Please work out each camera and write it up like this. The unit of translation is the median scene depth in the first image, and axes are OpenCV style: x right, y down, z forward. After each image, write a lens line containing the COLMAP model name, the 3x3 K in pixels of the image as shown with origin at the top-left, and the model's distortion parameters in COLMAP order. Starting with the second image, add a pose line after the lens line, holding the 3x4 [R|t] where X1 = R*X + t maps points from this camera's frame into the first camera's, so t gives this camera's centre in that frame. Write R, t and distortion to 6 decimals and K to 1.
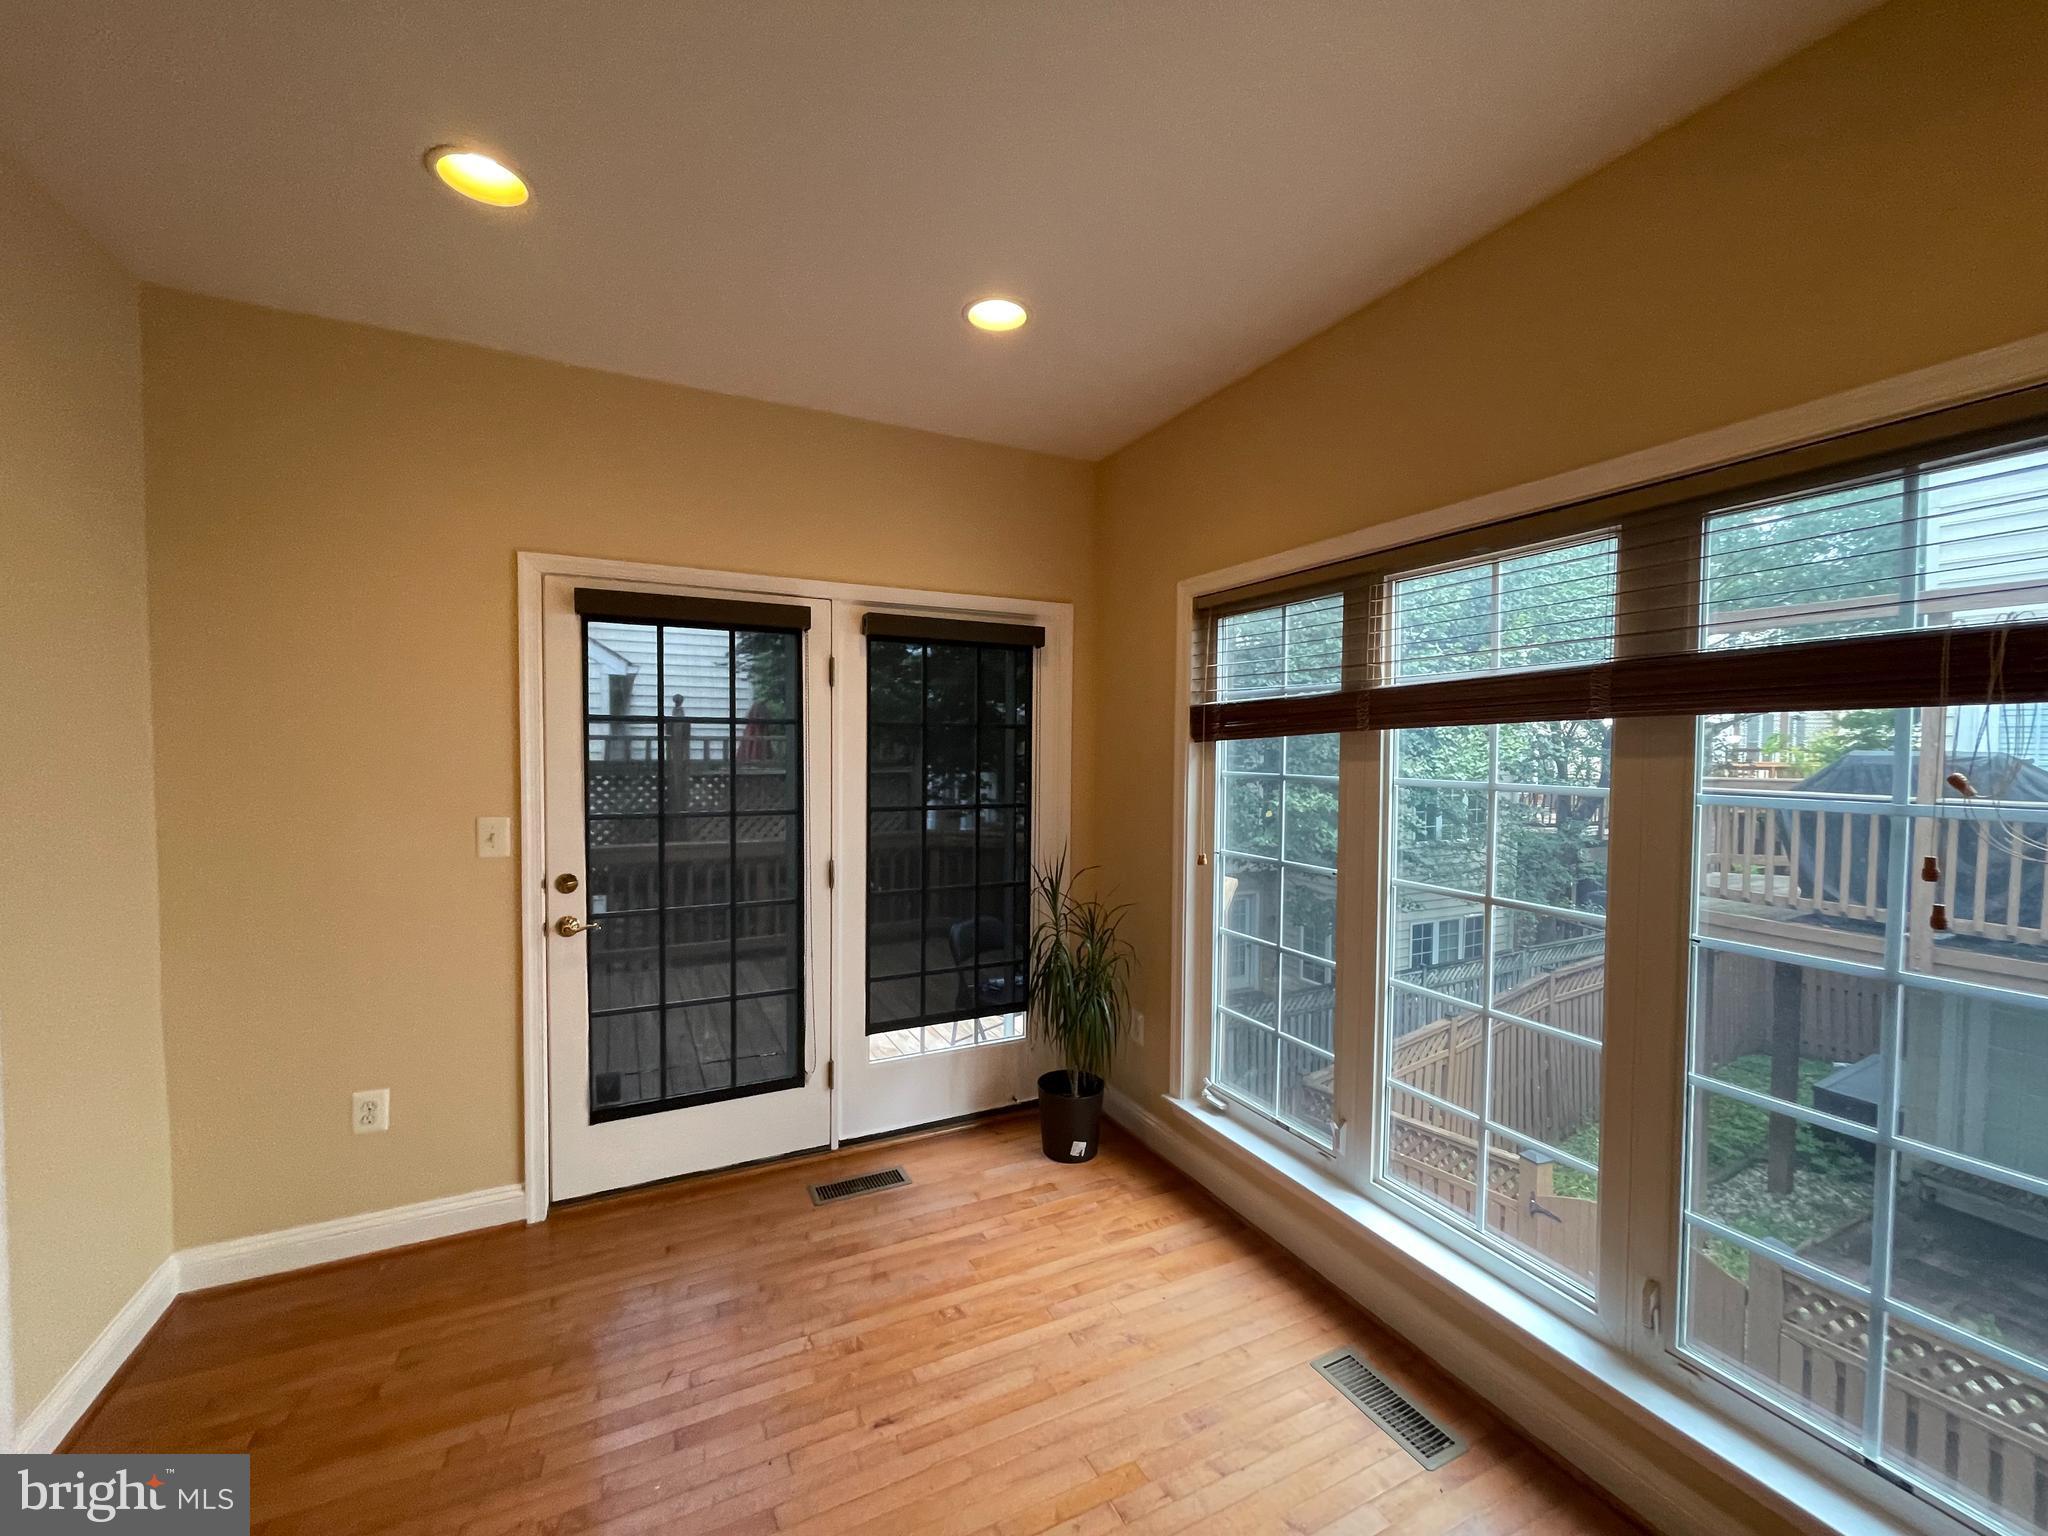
lens RADIAL K [[824.4, 0, 1019.9], [0, 824.4, 771.3], [0, 0, 1]] dist [-0.002771, 0.000383]
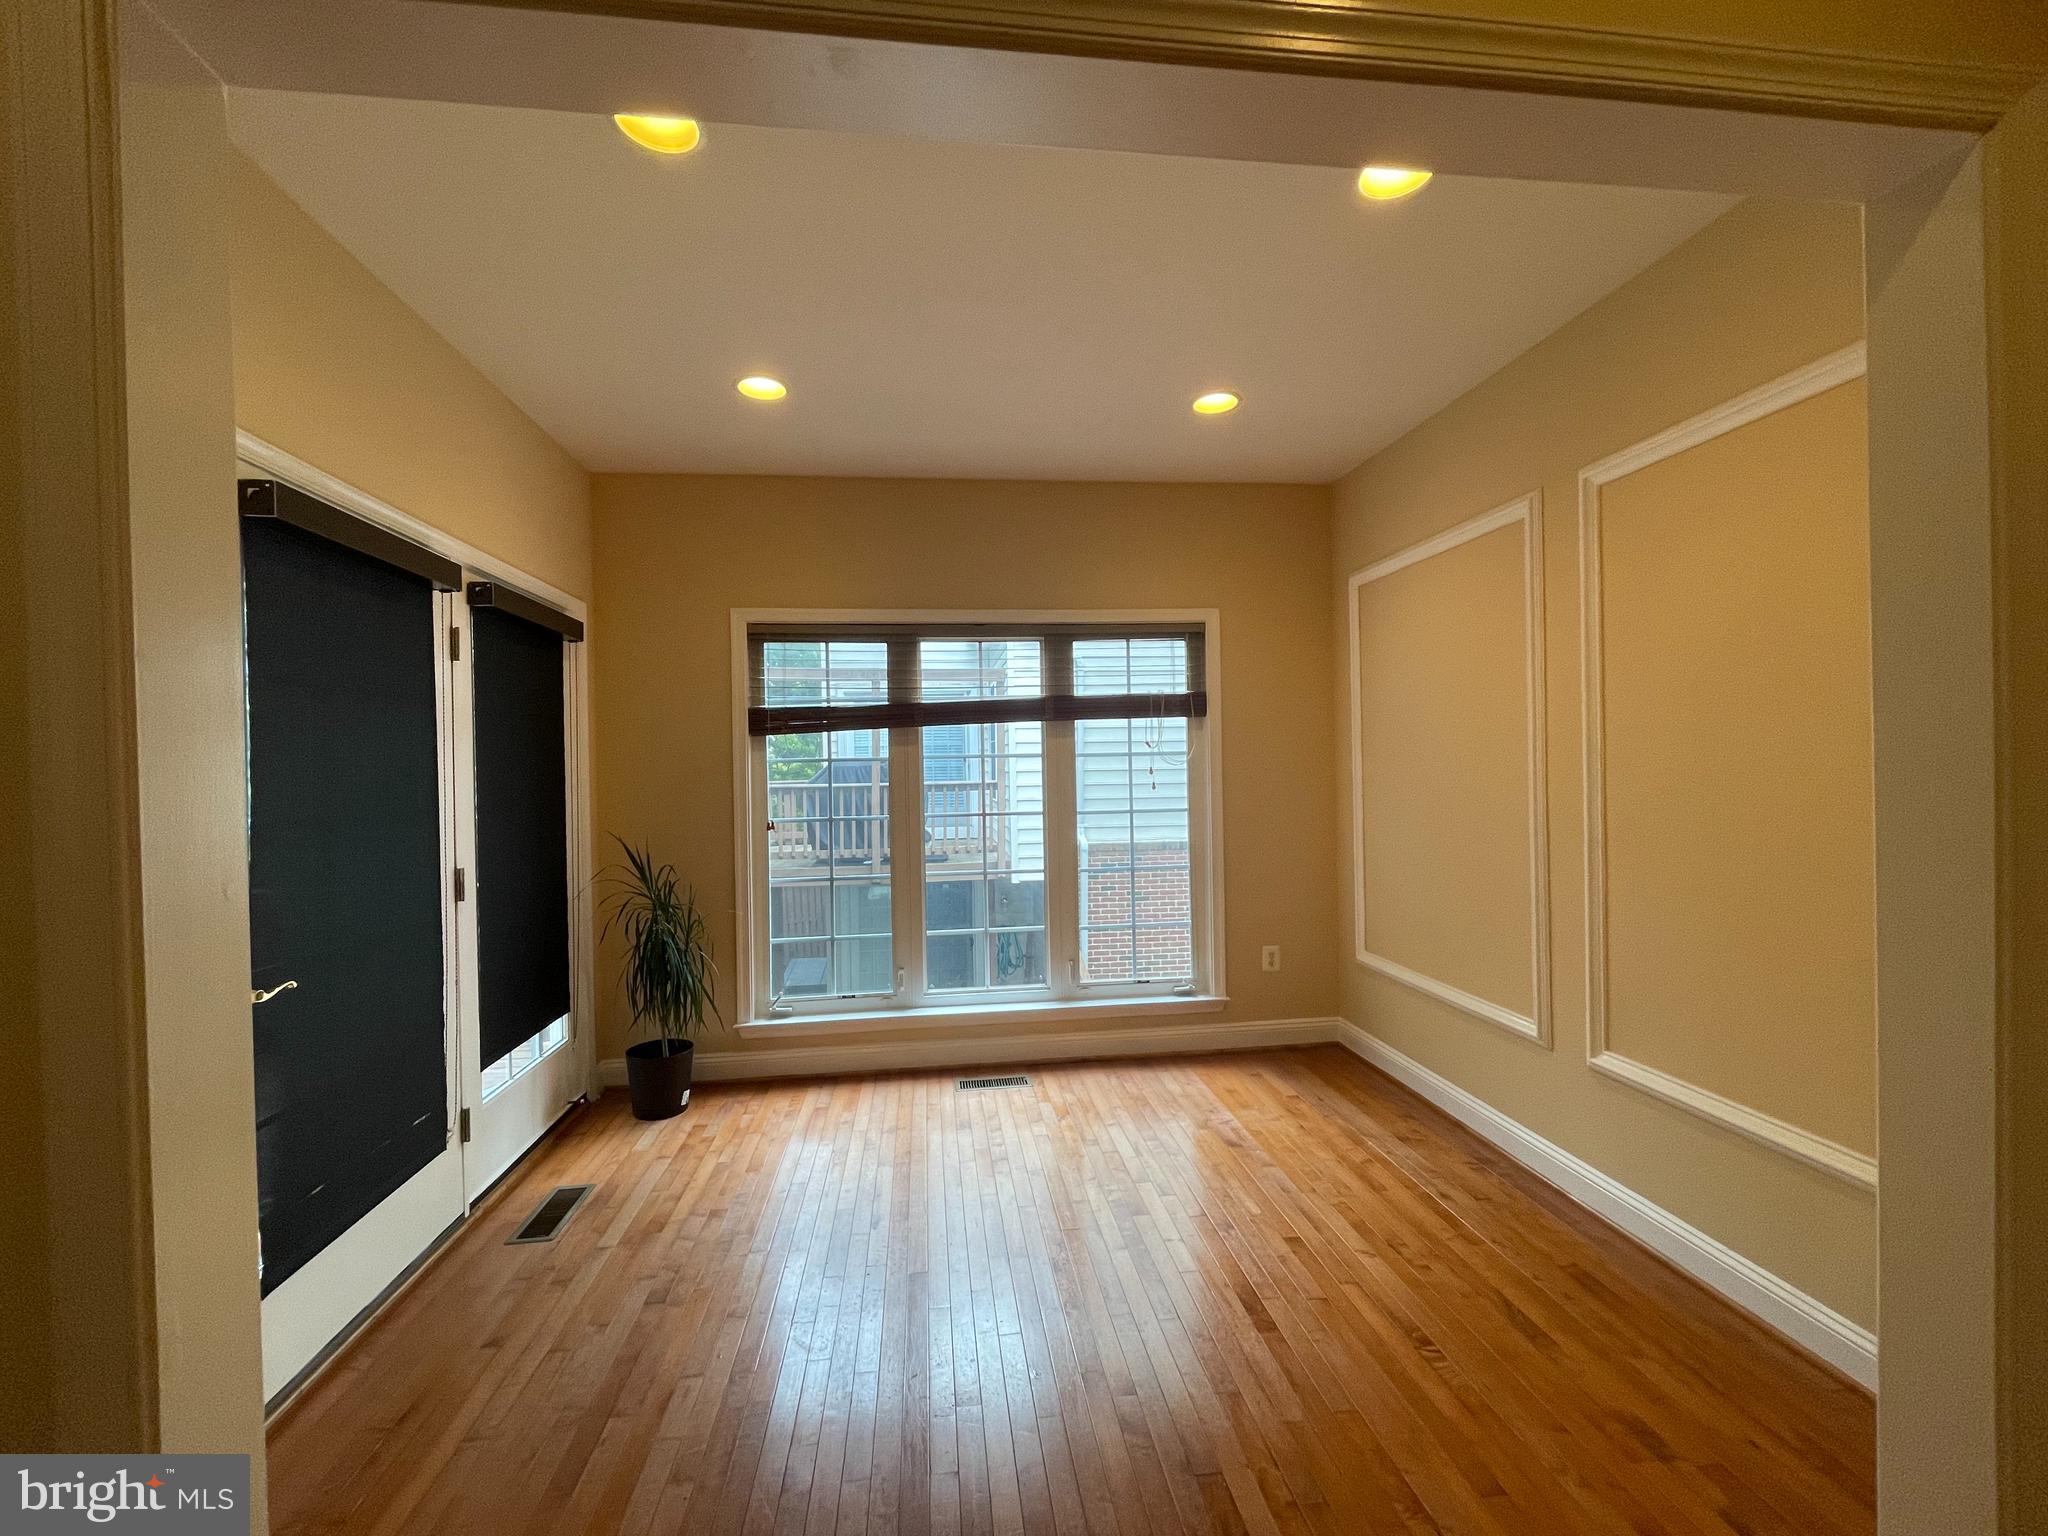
lens RADIAL K [[824.4, 0, 1019.9], [0, 824.4, 771.3], [0, 0, 1]] dist [-0.002771, 0.000383]
pose [[0.333043, -0.015481, 0.942784, -0.871083], [0.050846, 0.998705, -0.001562, 0.043076], [-0.941540, 0.048457, 0.333399, 0.187703]]
